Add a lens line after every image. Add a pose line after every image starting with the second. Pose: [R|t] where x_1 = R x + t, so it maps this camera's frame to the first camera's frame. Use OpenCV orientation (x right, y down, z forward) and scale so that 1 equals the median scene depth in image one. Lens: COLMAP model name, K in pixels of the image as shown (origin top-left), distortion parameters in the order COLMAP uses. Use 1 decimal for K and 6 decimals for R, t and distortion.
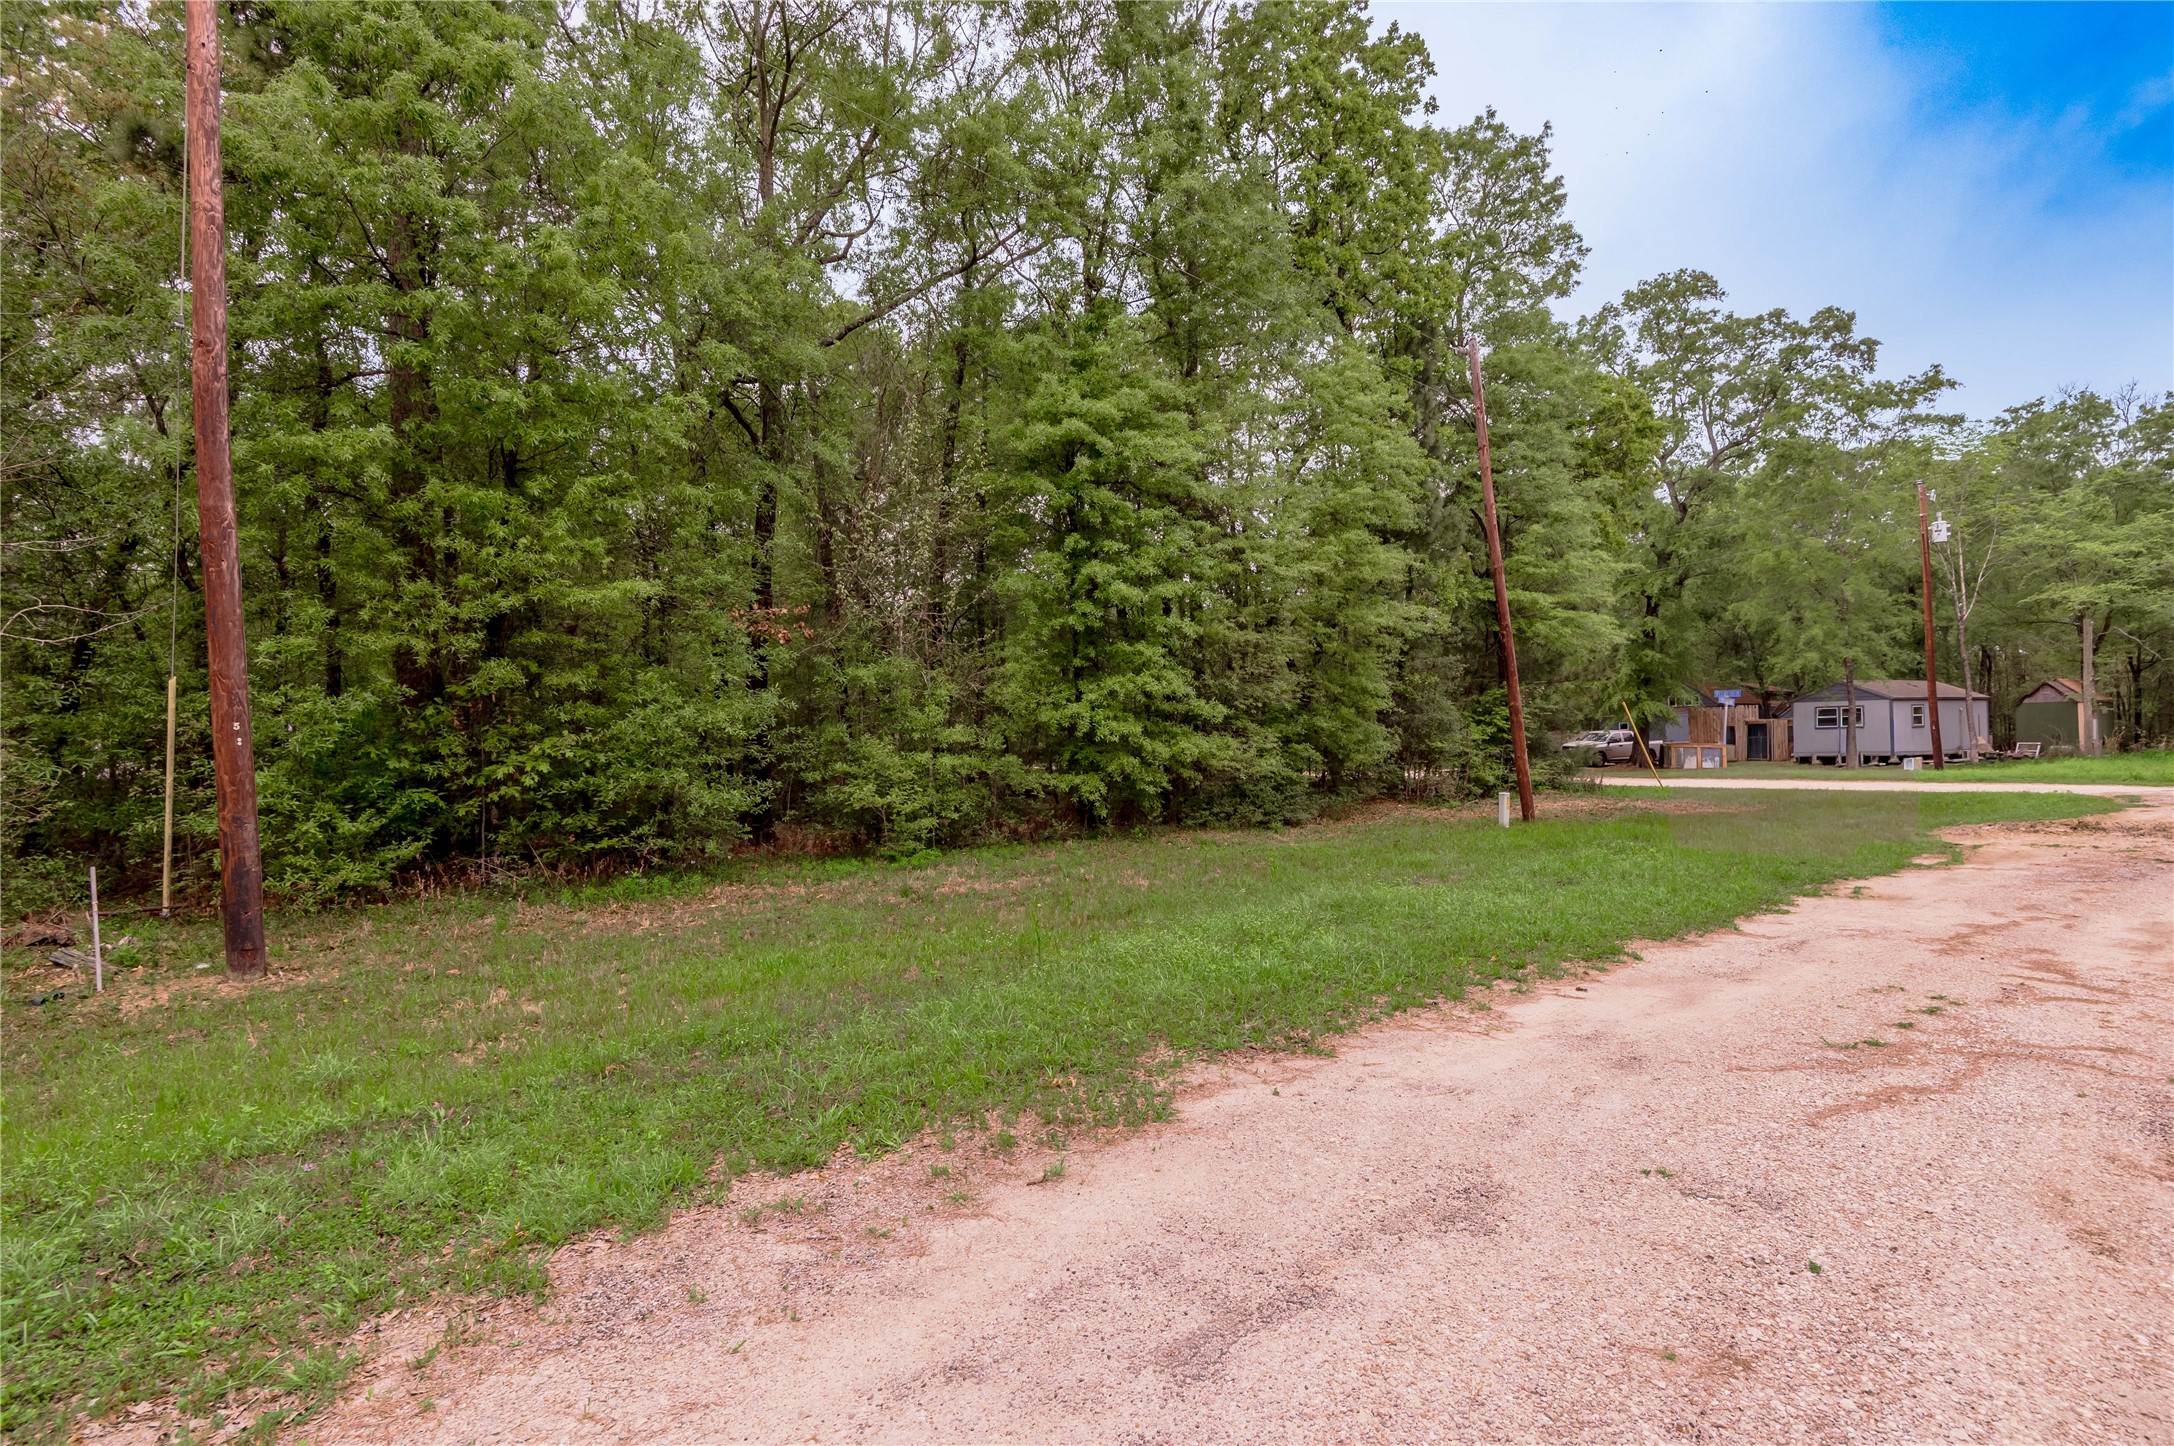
lens RADIAL K [[1009.5, 0, 1087.0], [0, 1009.5, 723.0], [0, 0, 1]] dist [0.028610, -0.015959]
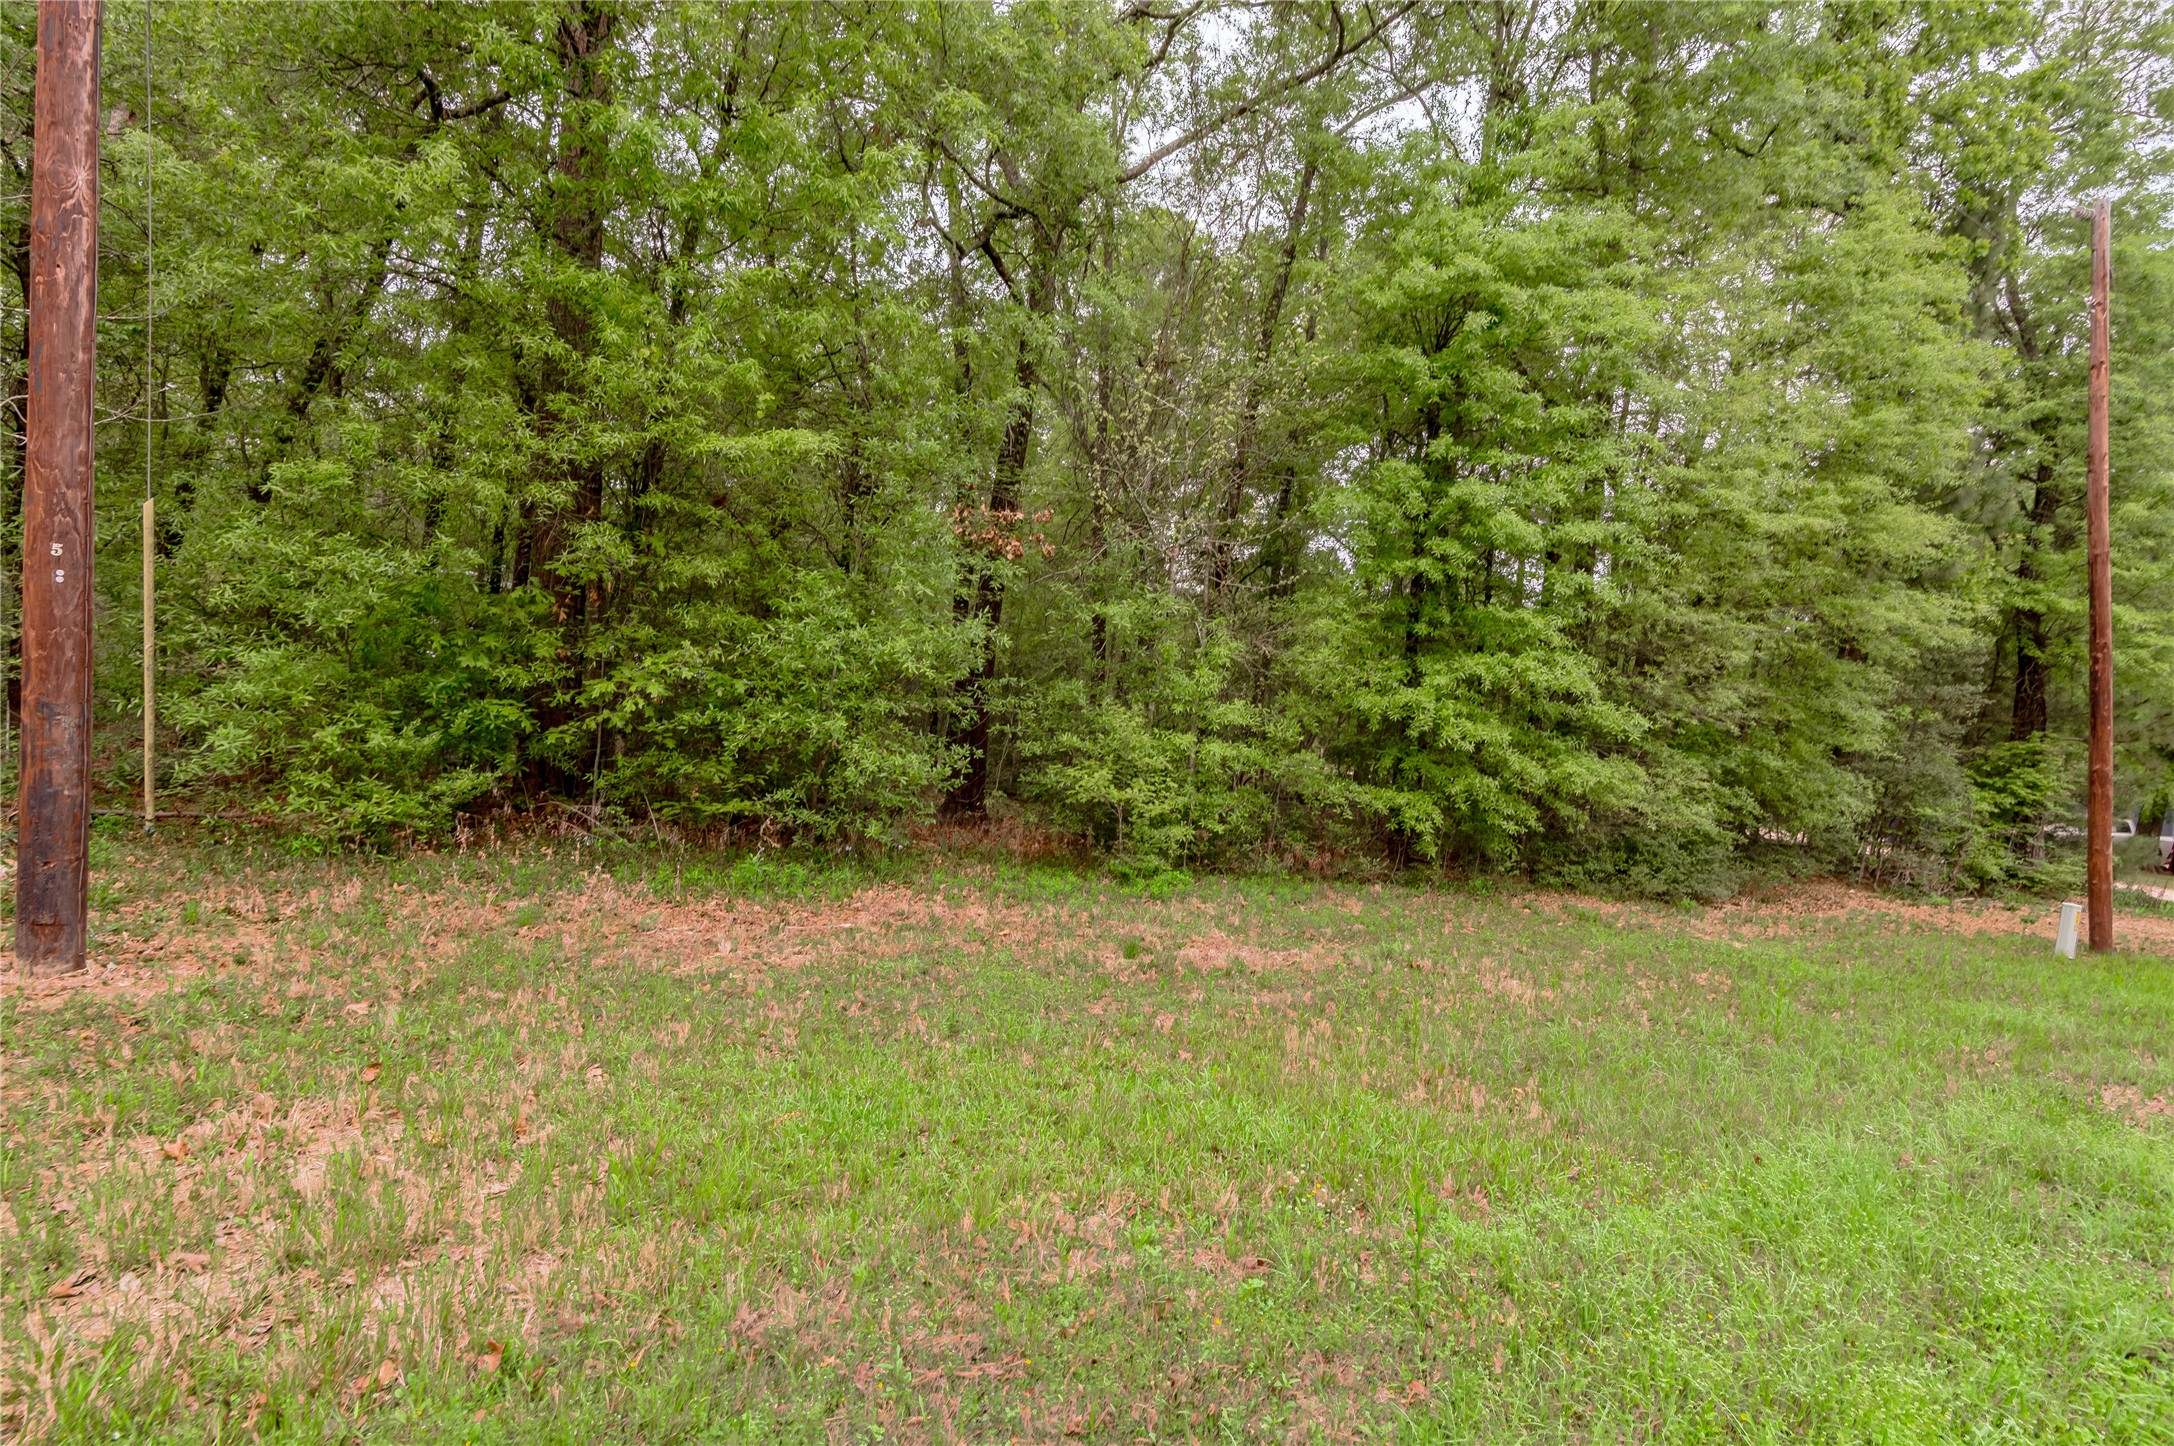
lens RADIAL K [[1023.7, 0, 1095.4], [0, 1023.7, 742.4], [0, 0, 1]] dist [0.021878, -0.014072]
pose [[0.962737, 0.121070, -0.241826, -0.046703], [-0.113102, 0.992489, 0.046618, 0.008971], [0.245654, -0.017529, 0.969199, 0.280910]]
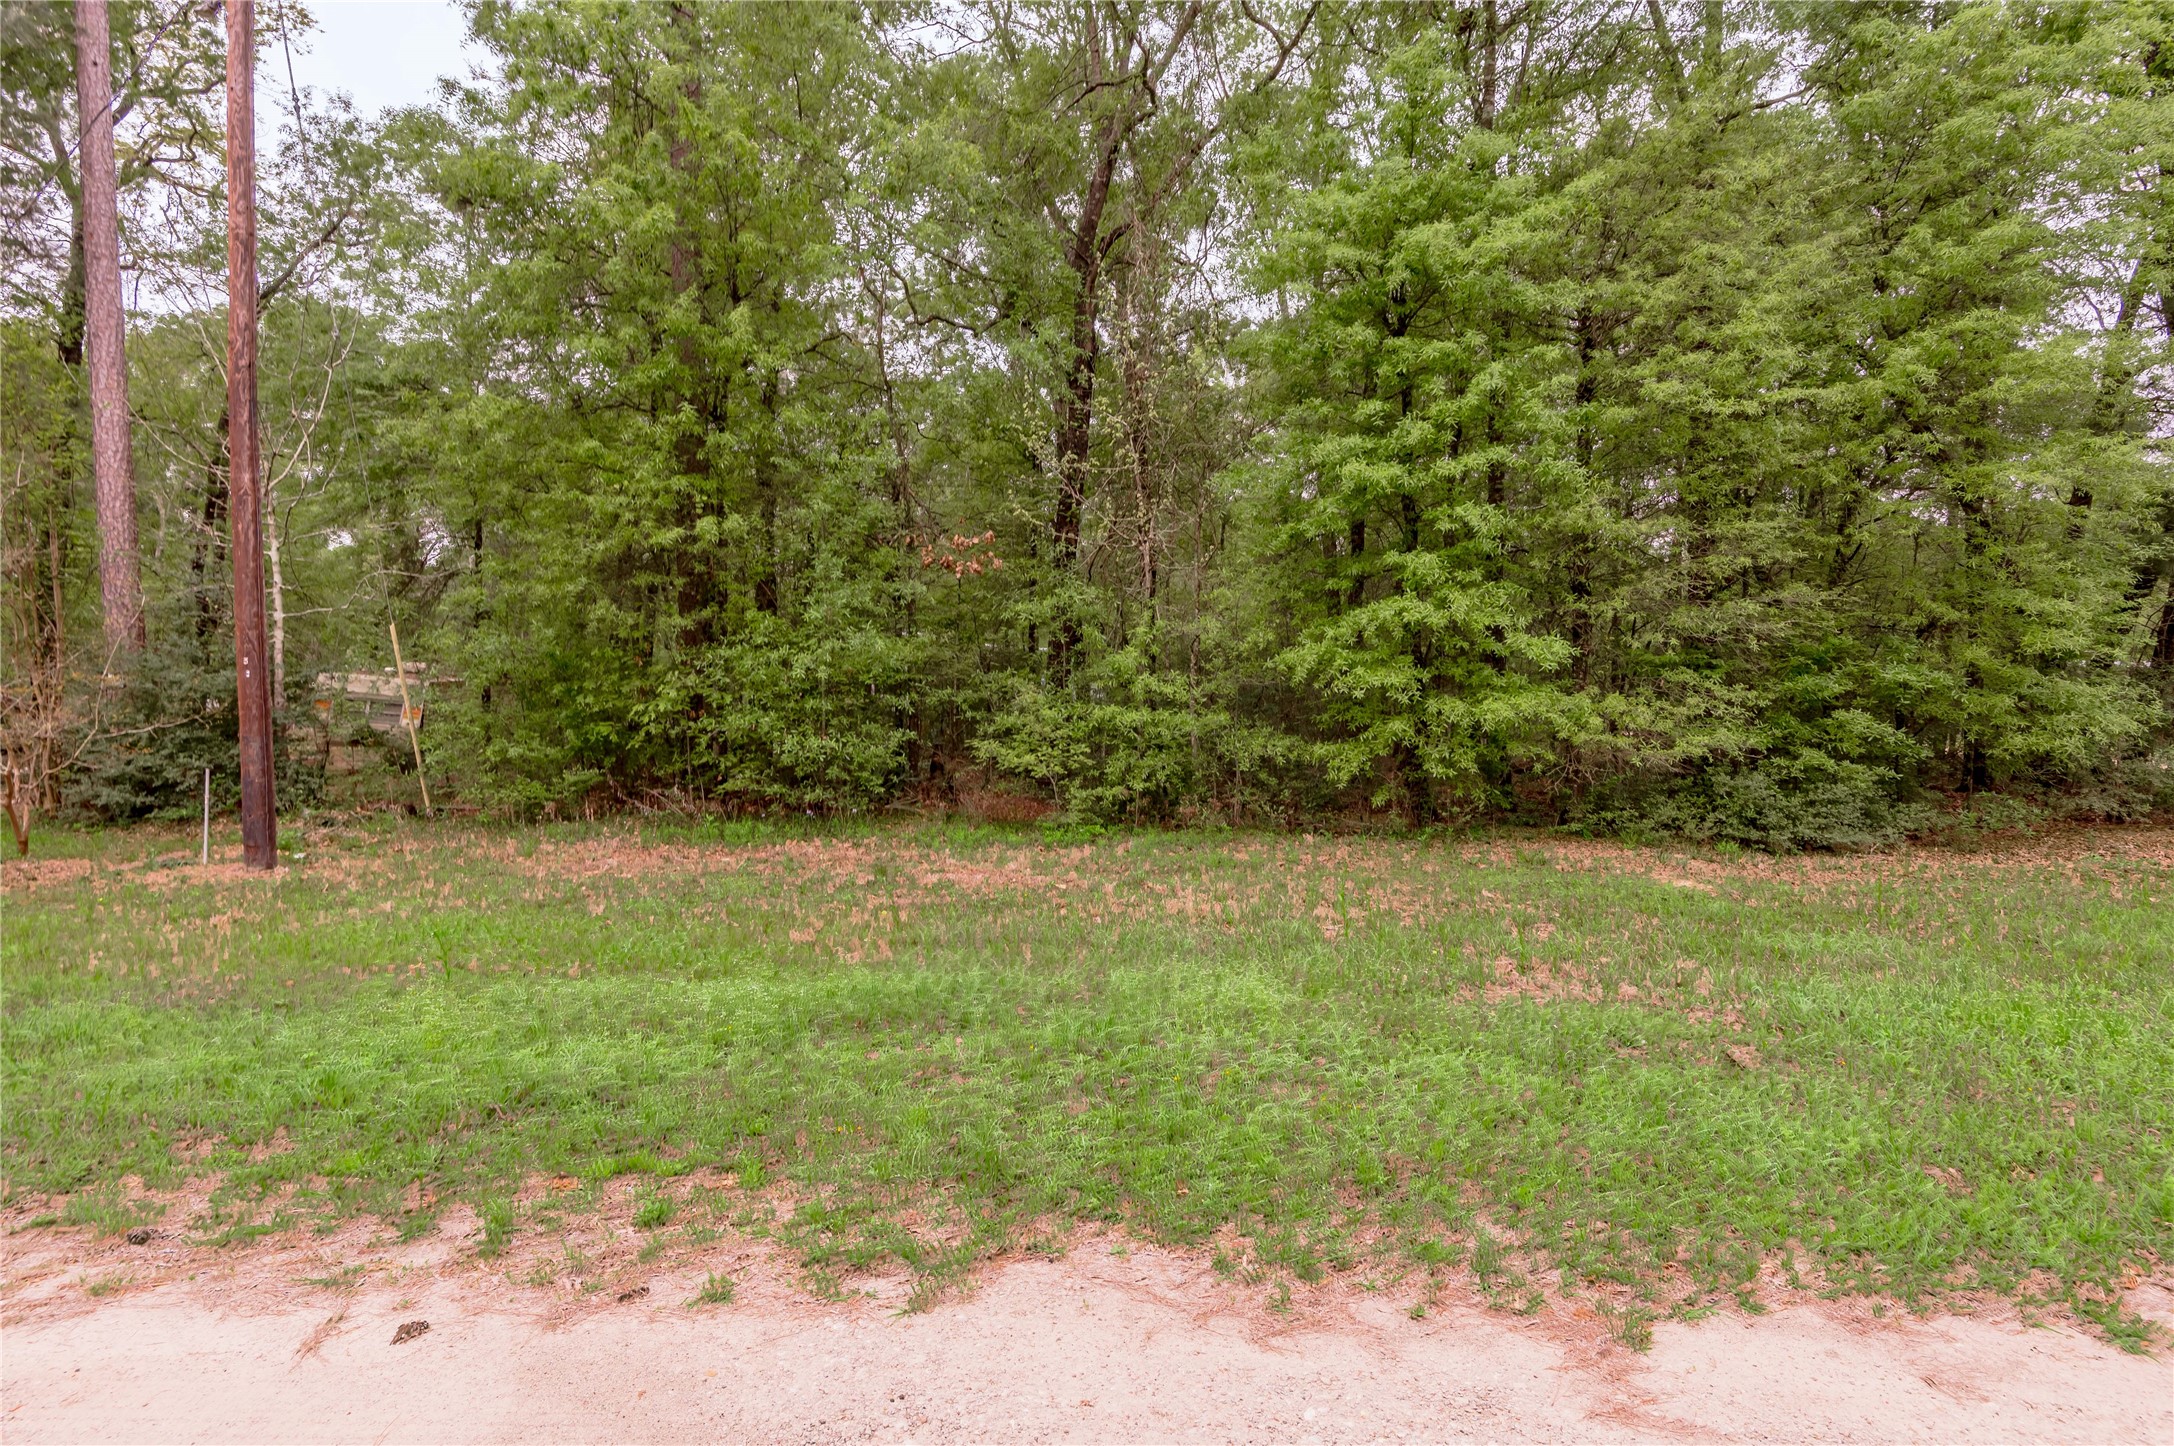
lens RADIAL K [[1069.7, 0, 1094.5], [0, 1069.7, 724.2], [0, 0, 1]] dist [0.045263, -0.029309]
pose [[0.755304, 0.039093, -0.654208, 0.376665], [-0.009964, 0.998789, 0.048180, 0.003468], [0.655299, -0.029872, 0.754778, 0.337697]]
